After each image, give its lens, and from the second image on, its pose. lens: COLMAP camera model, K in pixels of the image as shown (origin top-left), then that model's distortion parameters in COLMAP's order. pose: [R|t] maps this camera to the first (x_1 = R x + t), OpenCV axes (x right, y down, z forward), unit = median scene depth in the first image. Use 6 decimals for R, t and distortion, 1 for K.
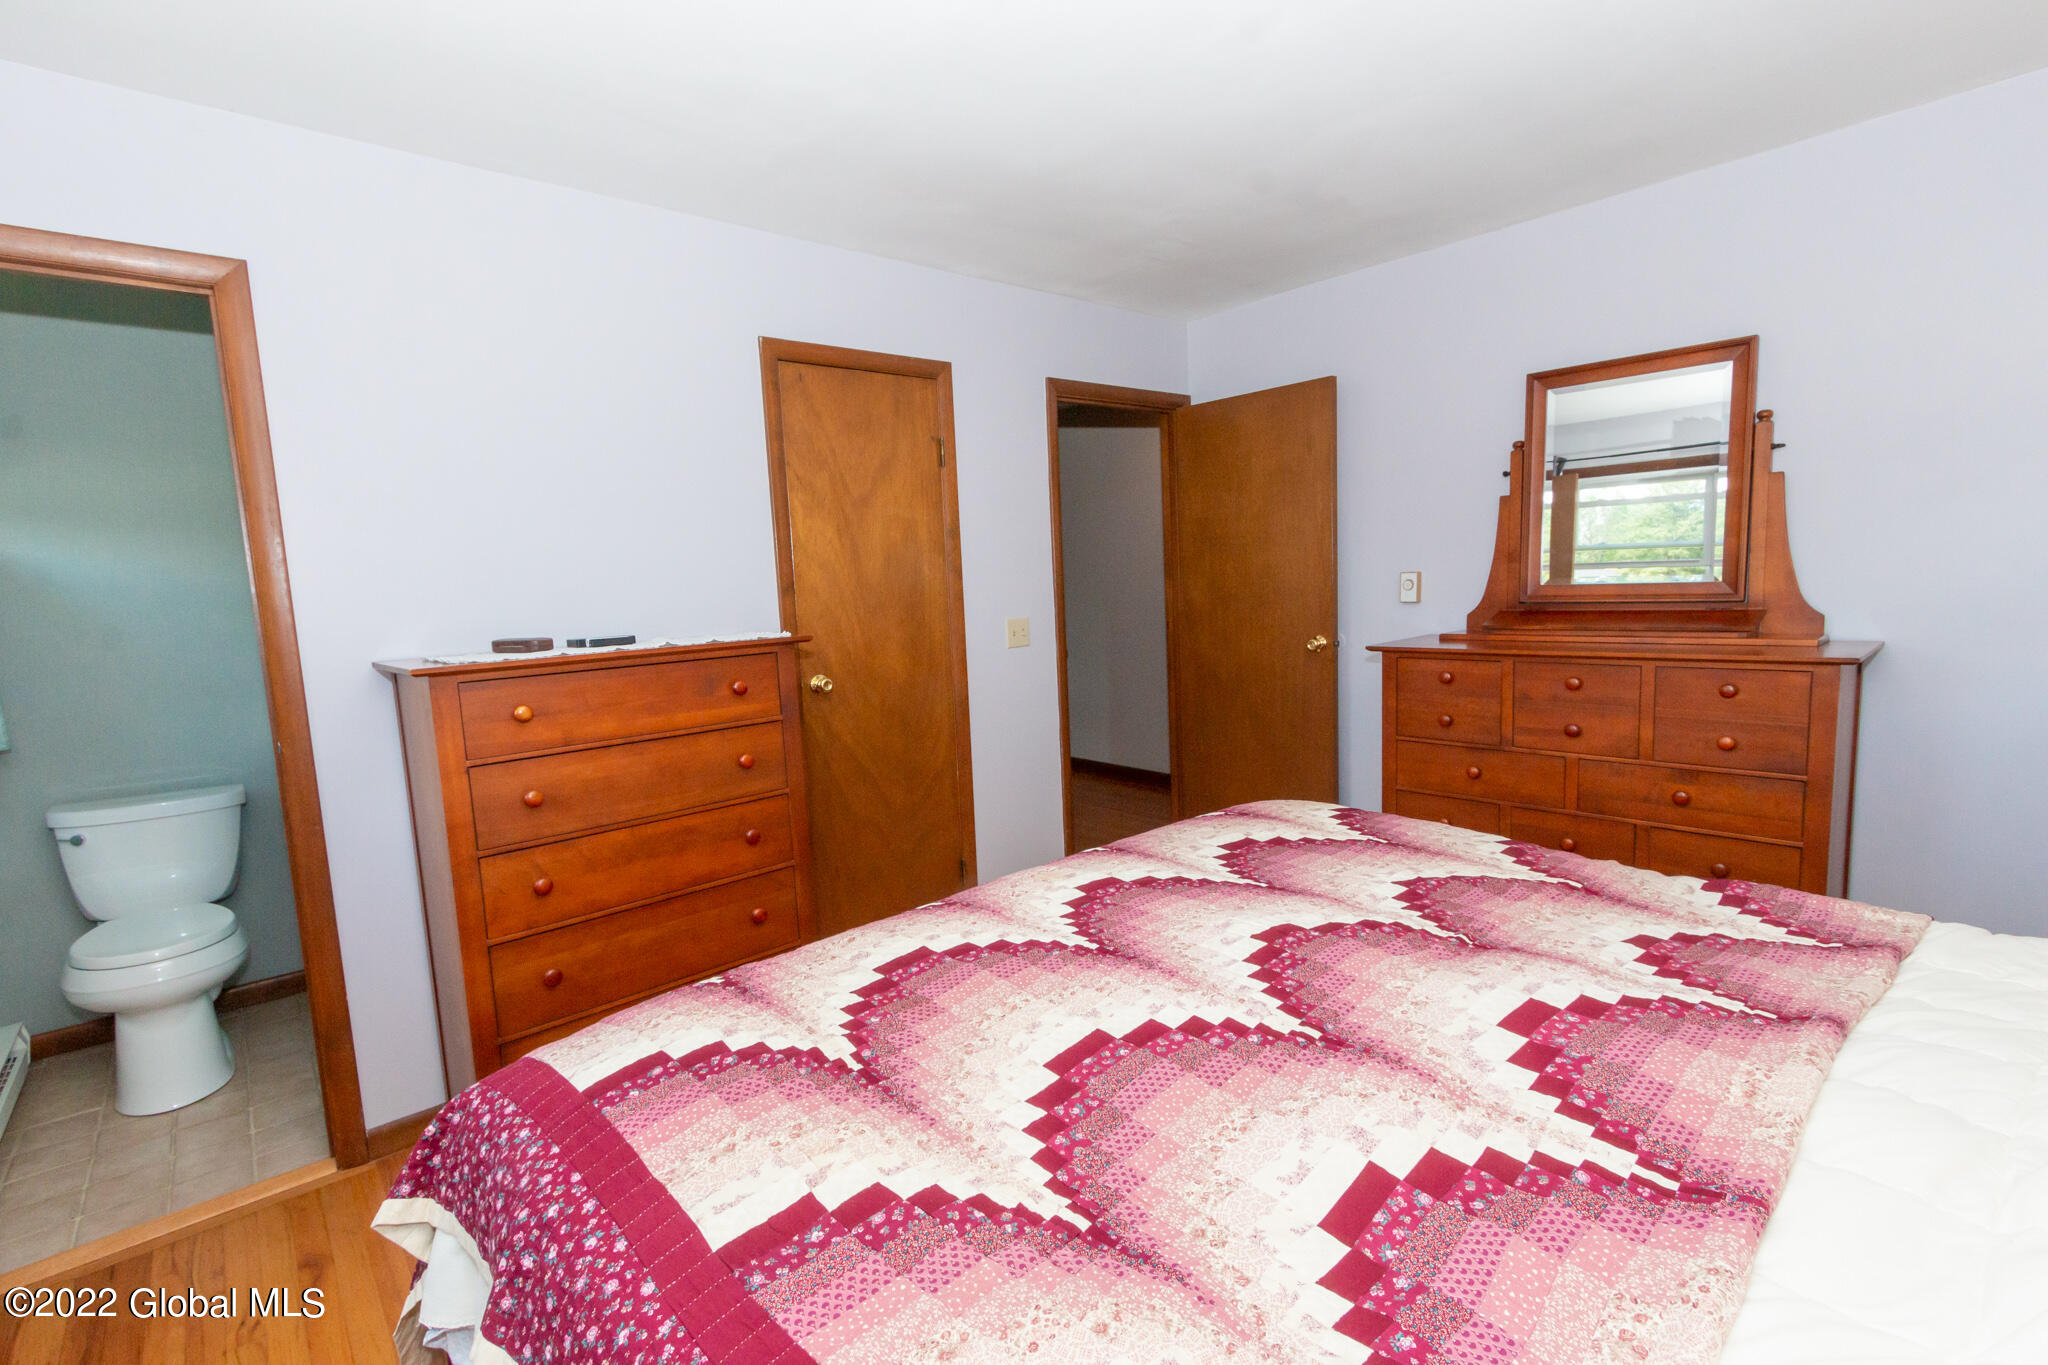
lens RADIAL K [[925.7, 0, 1010.2], [0, 925.7, 676.1], [0, 0, 1]] dist [0.003176, 0.000985]
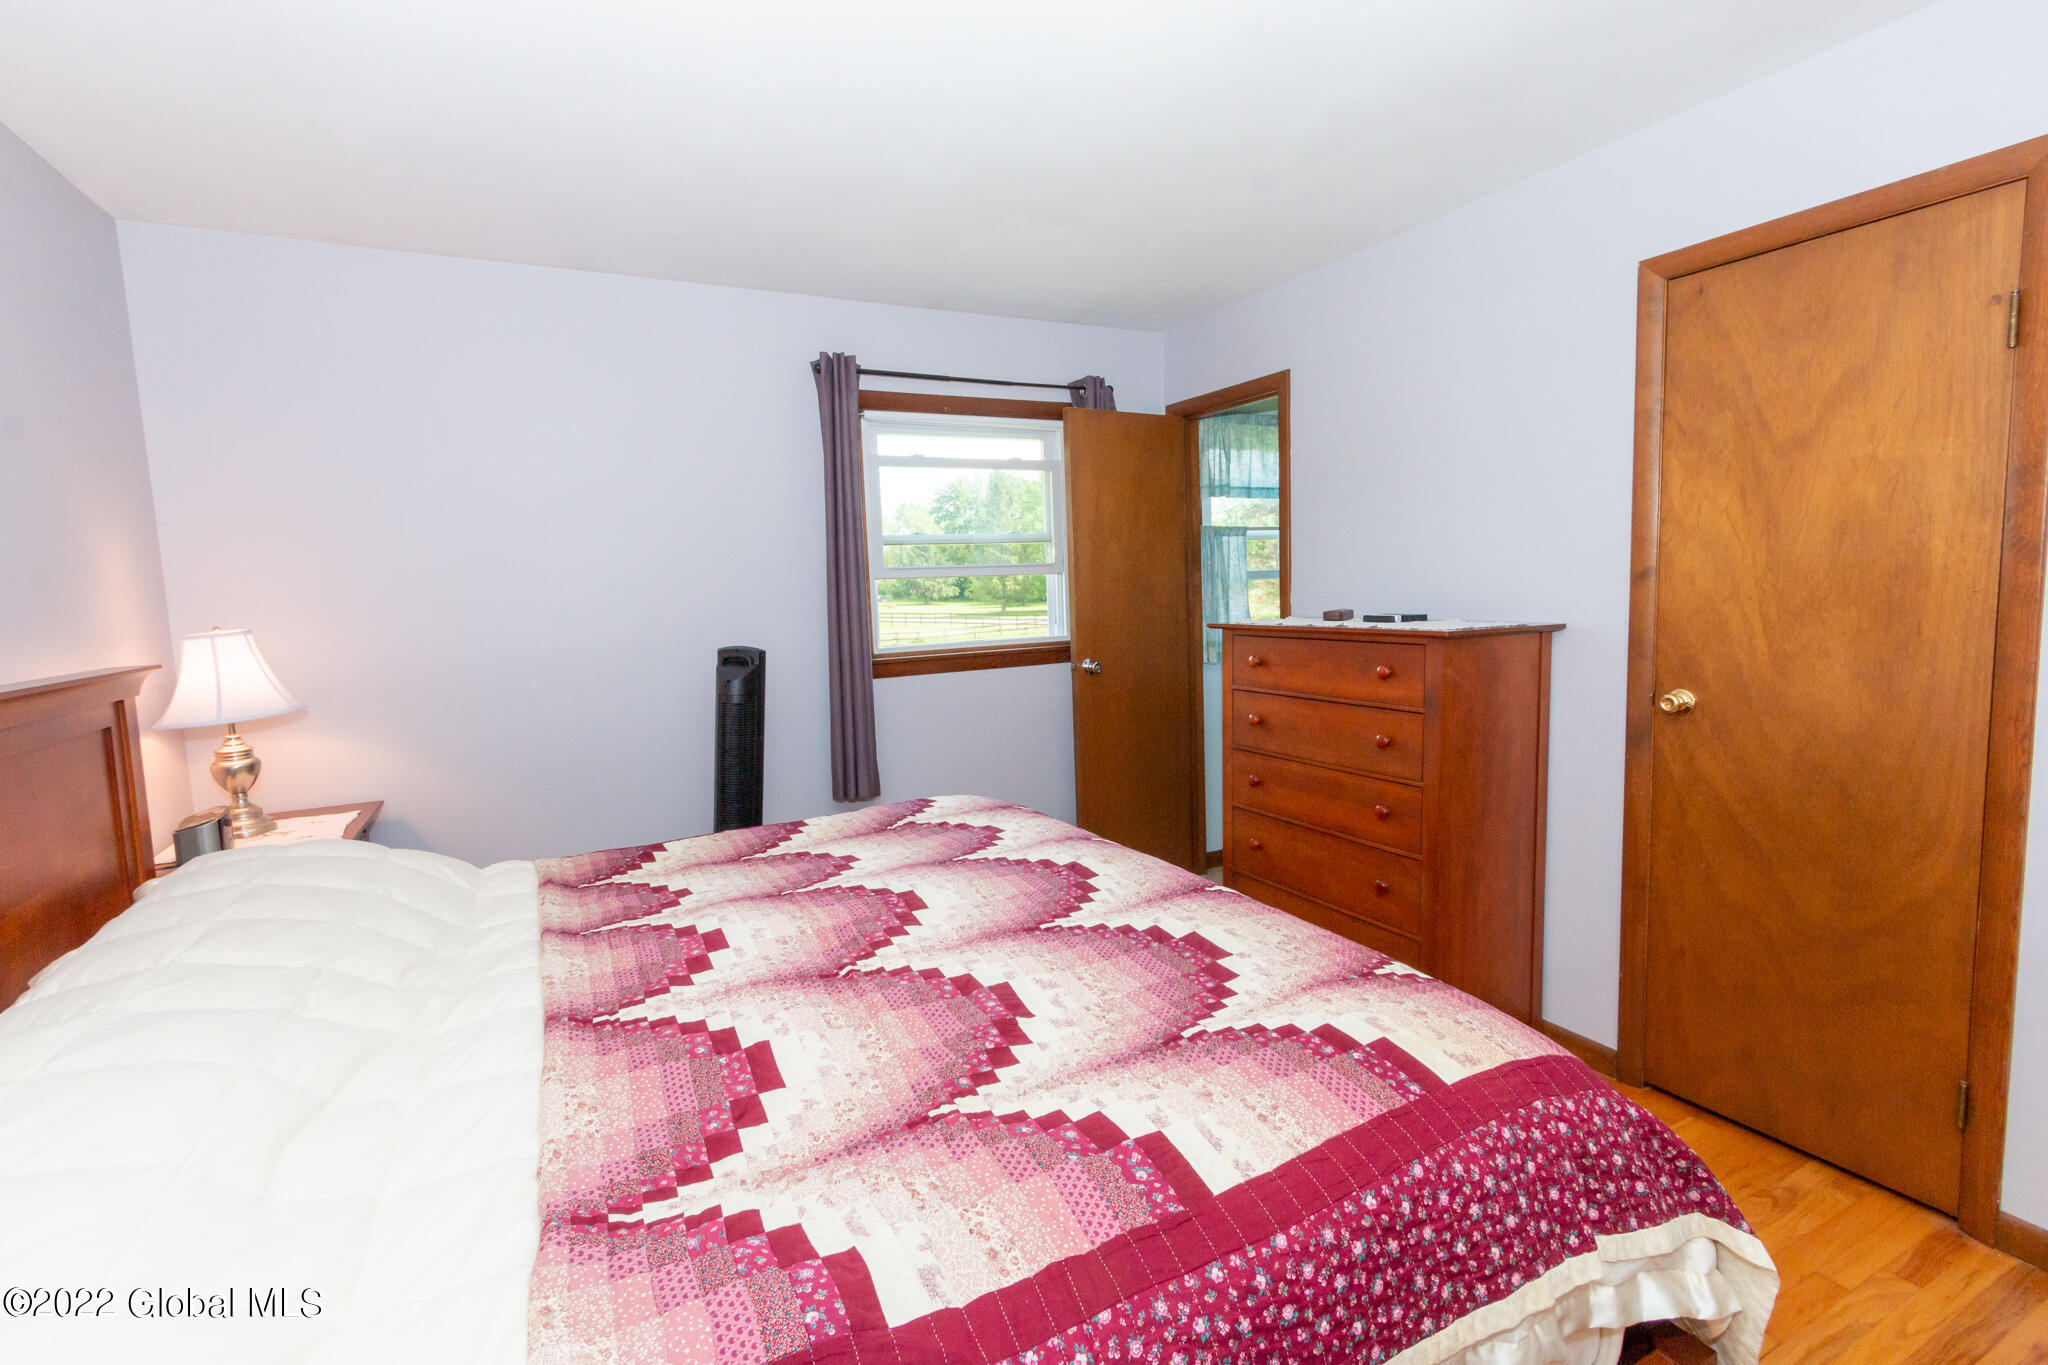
lens RADIAL K [[925.7, 0, 1010.2], [0, 925.7, 676.1], [0, 0, 1]] dist [0.003176, 0.000985]
pose [[-0.252374, 0.150984, -0.955778, 0.802282], [-0.050867, 0.984316, 0.168924, -0.136703], [0.966292, 0.091249, -0.240735, 0.797661]]
